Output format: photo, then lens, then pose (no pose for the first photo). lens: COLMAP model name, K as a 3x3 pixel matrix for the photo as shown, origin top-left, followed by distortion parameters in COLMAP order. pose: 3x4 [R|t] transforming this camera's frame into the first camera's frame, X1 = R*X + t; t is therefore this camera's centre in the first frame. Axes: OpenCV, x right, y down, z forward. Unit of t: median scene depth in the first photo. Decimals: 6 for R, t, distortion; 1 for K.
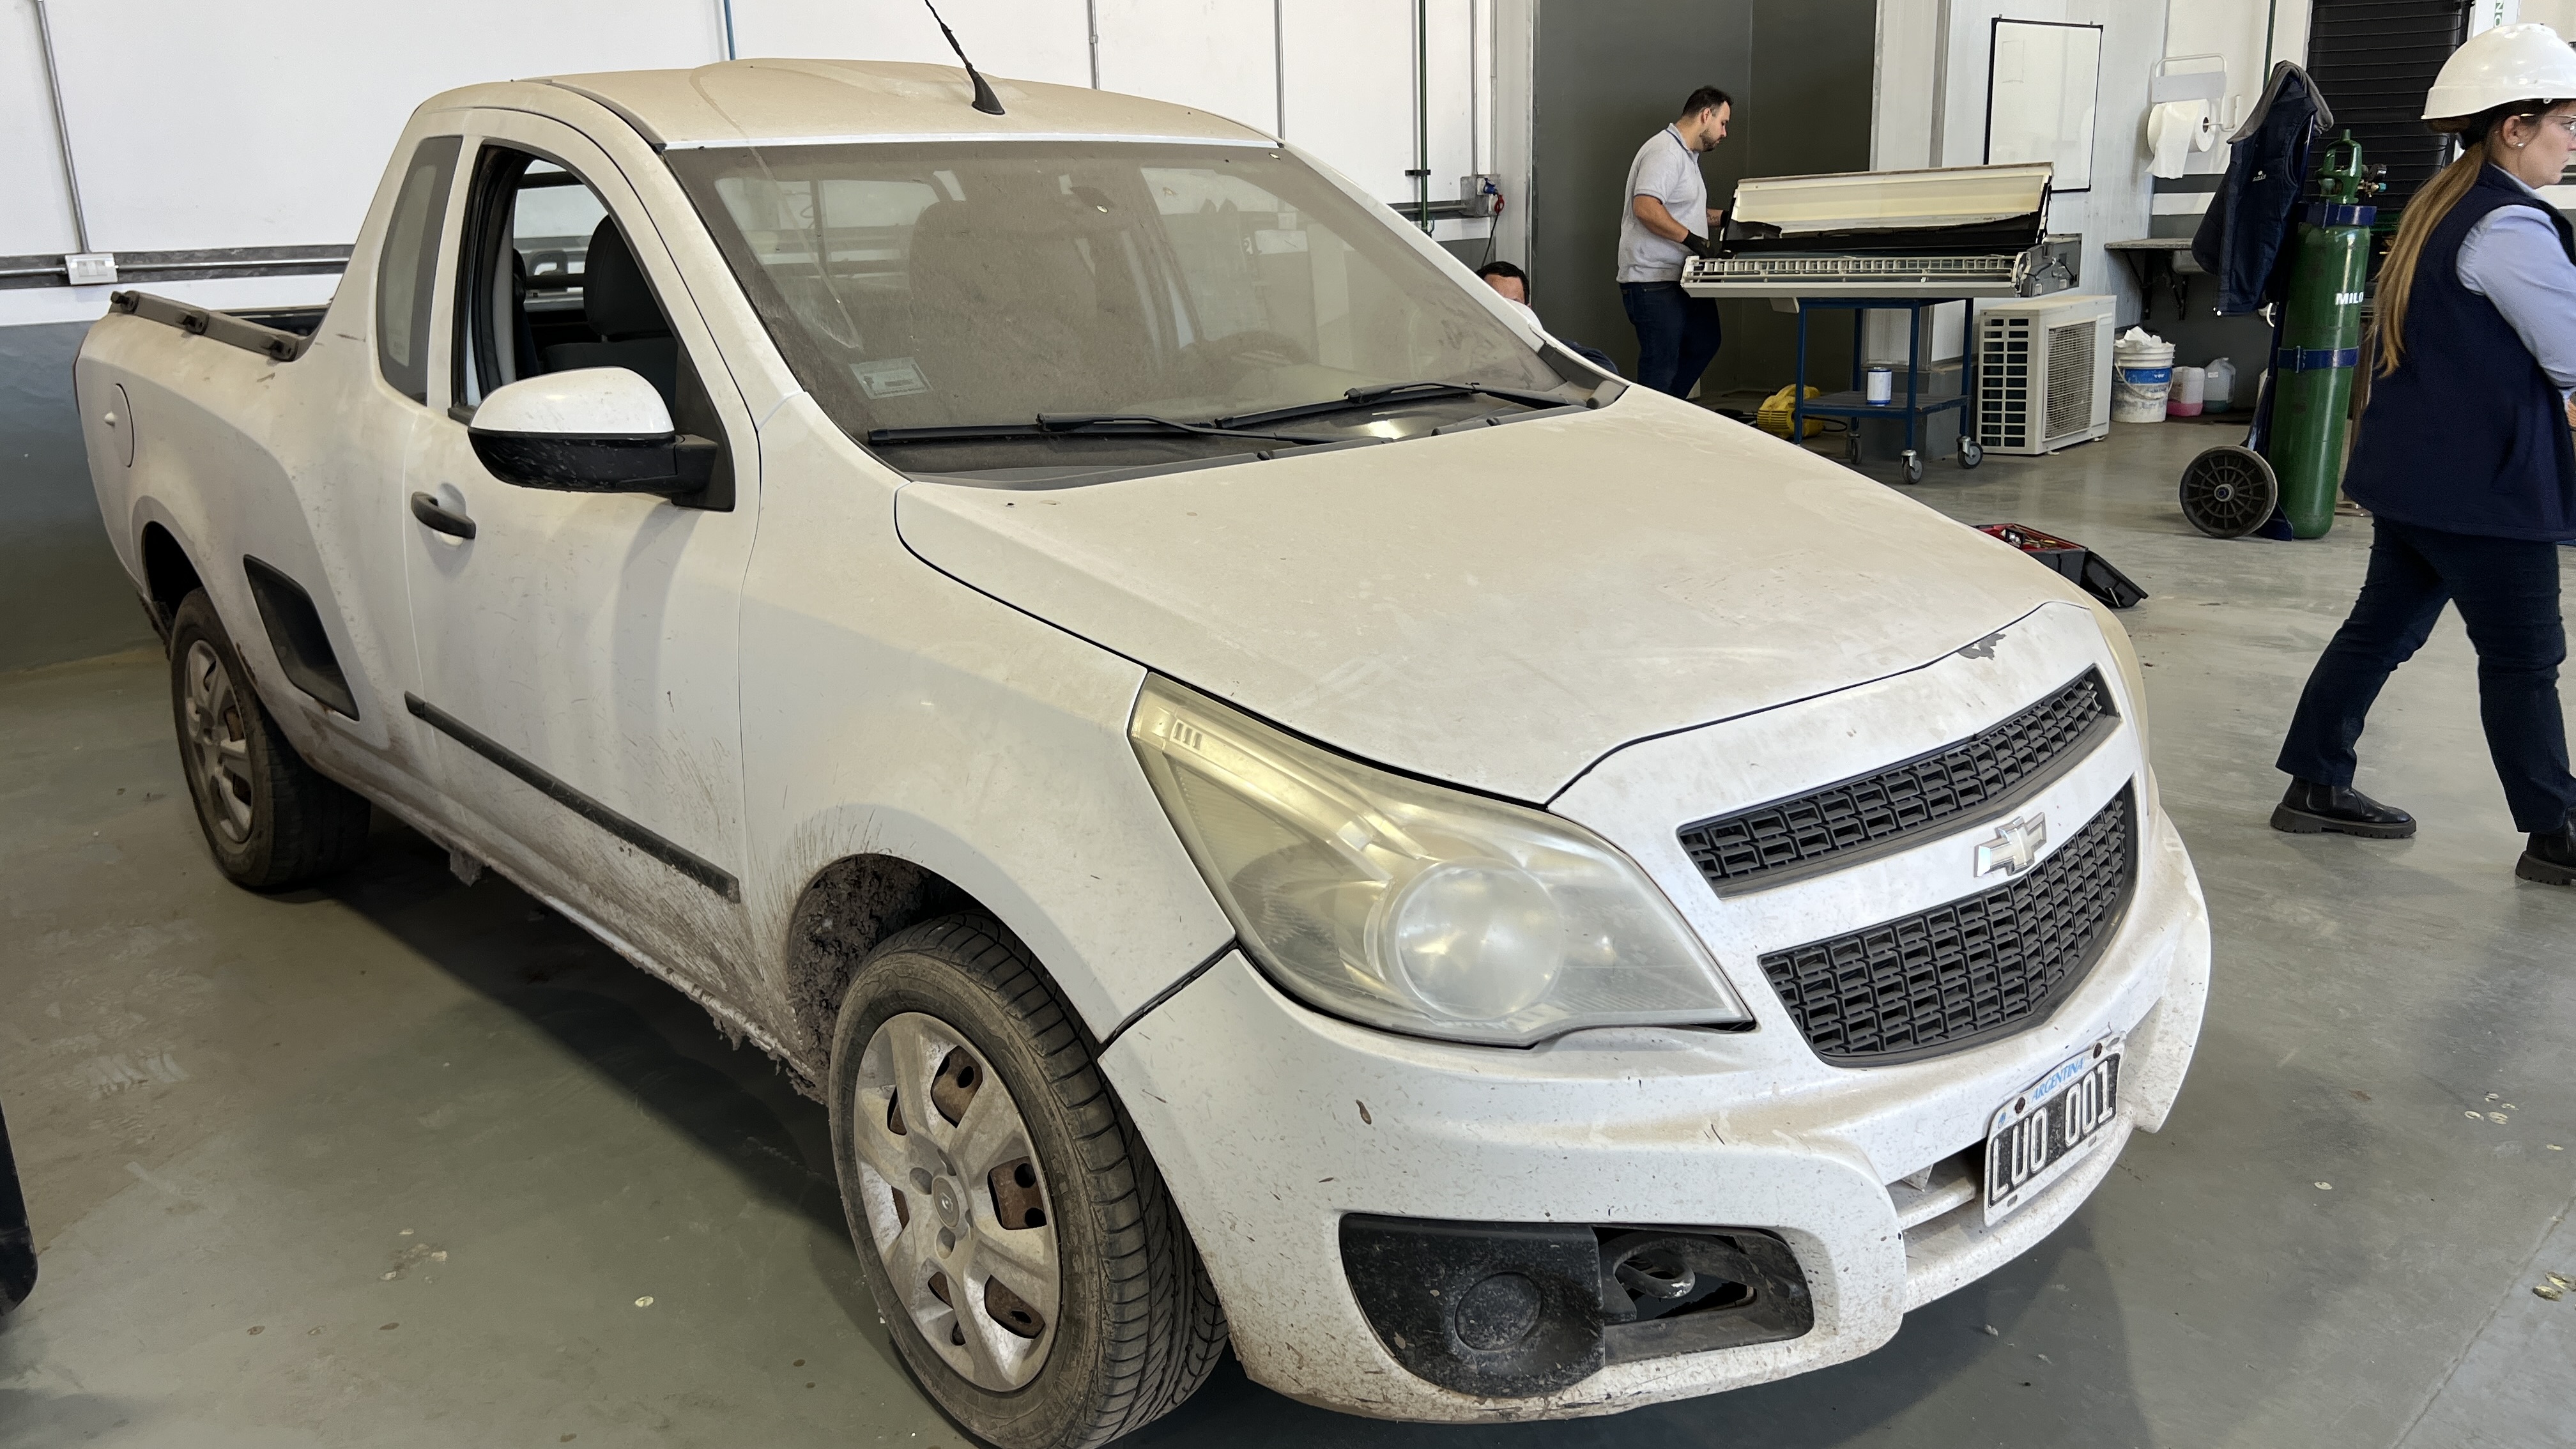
lens RADIAL K [[1974.8, 0, 1303.1], [0, 1974.8, 711.3], [0, 0, 1]] dist [-0.006778, -0.002223]
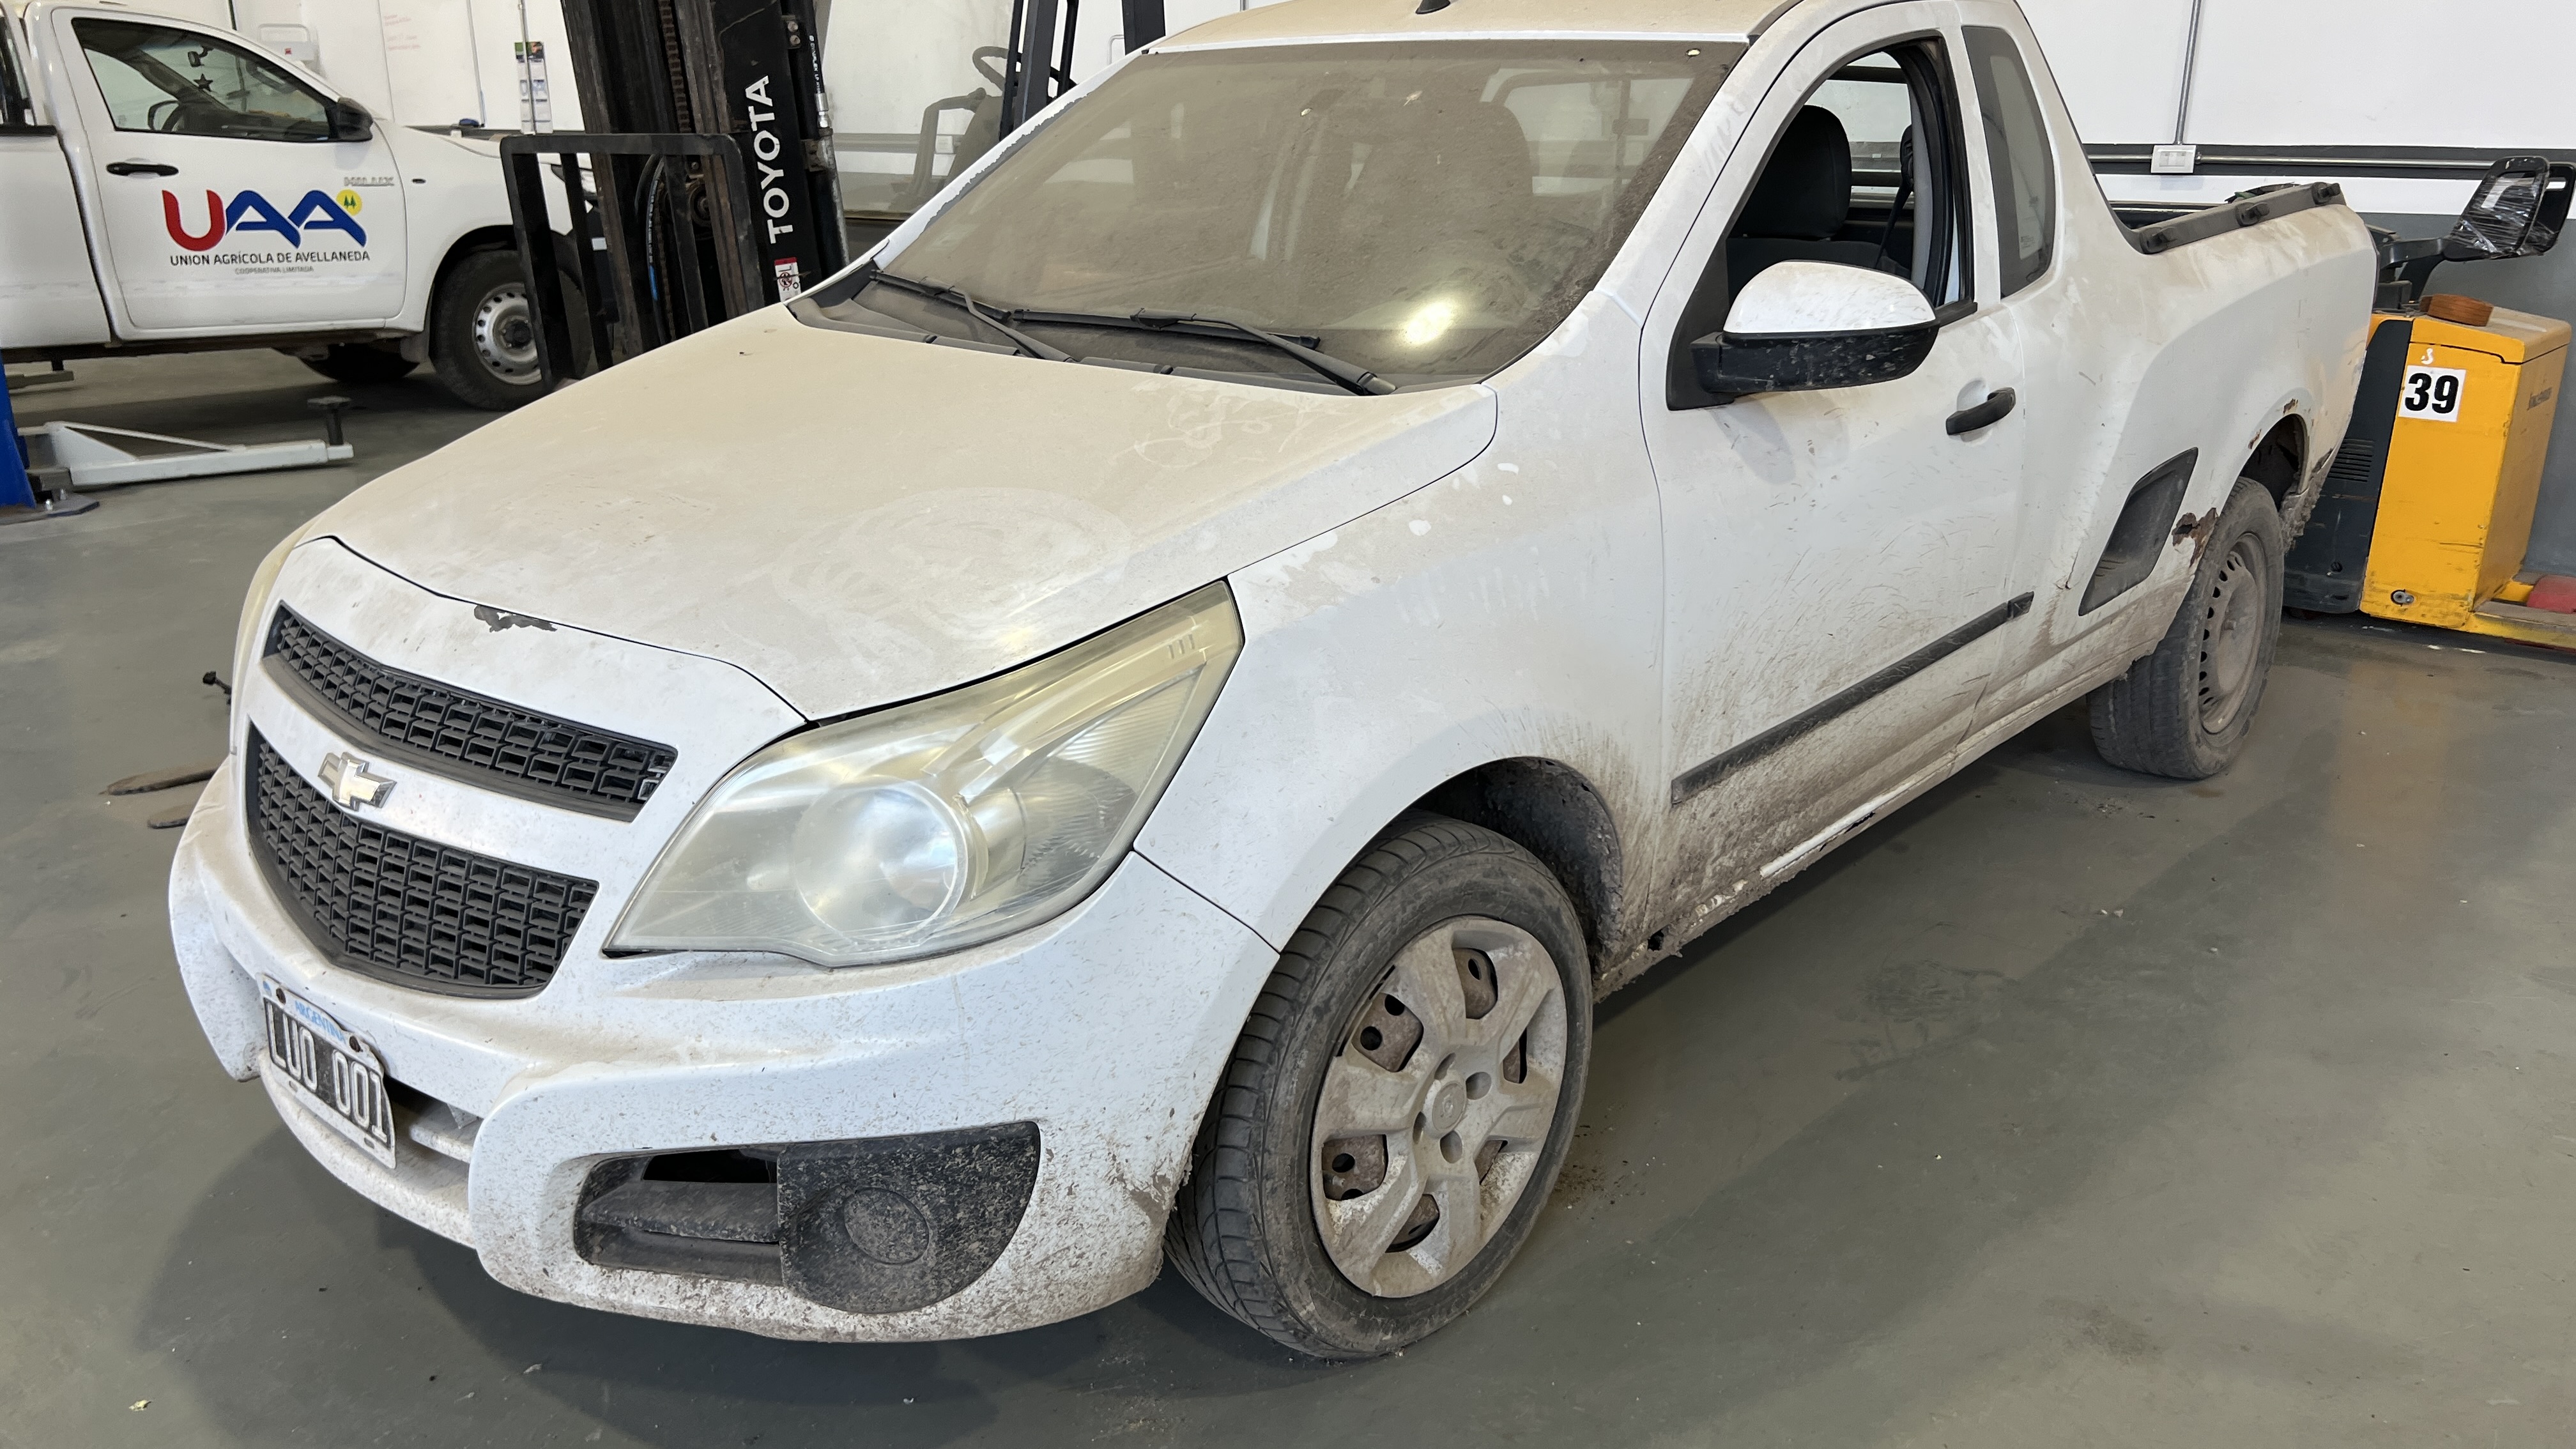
lens RADIAL K [[1974.8, 0, 1303.1], [0, 1974.8, 711.3], [0, 0, 1]] dist [-0.006778, -0.002223]
pose [[0.082738, 0.311492, -0.946640, 1.339786], [-0.262897, 0.923071, 0.280759, -0.368914], [0.961270, 0.225640, 0.158263, 1.319637]]
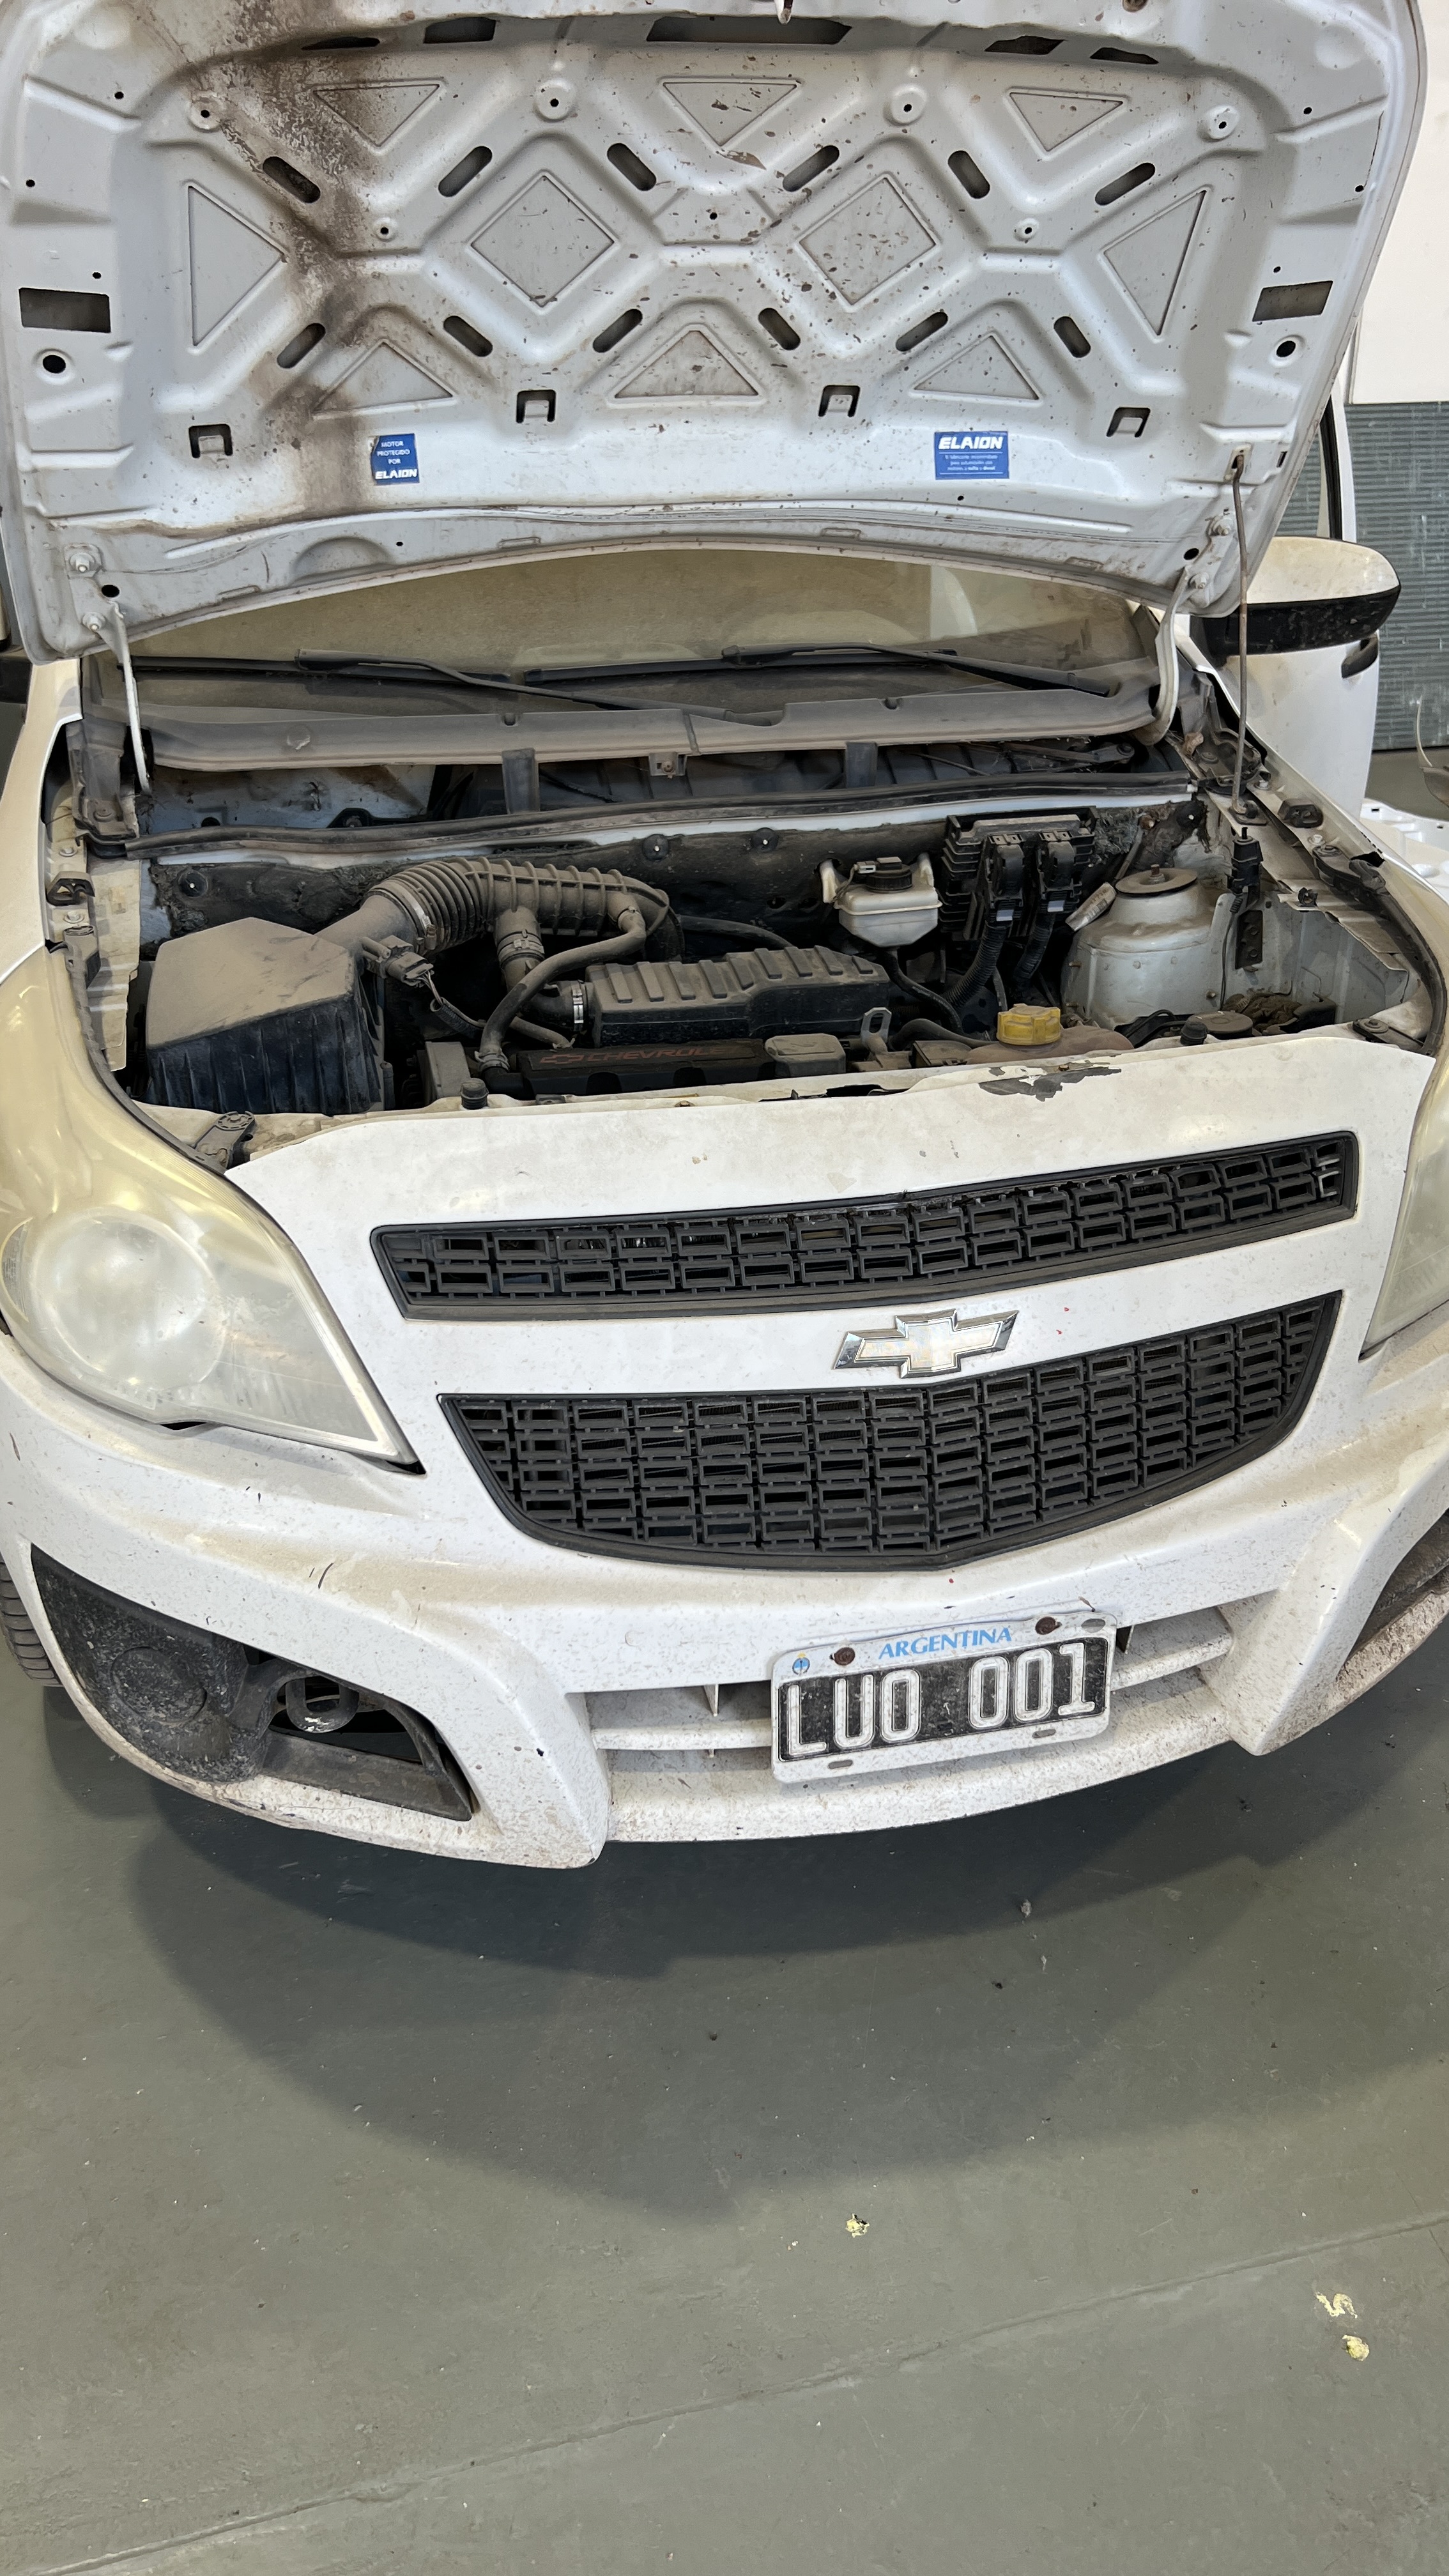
lens RADIAL K [[1889.0, 0, 724.5], [0, 1889.0, 1288.0], [0, 0, 1]] dist [0.163689, -0.001247]
pose [[0.857449, 0.231516, -0.459545, 0.642884], [-0.141241, 0.964658, 0.222452, -0.109835], [0.494806, -0.125835, 0.859845, 0.331139]]
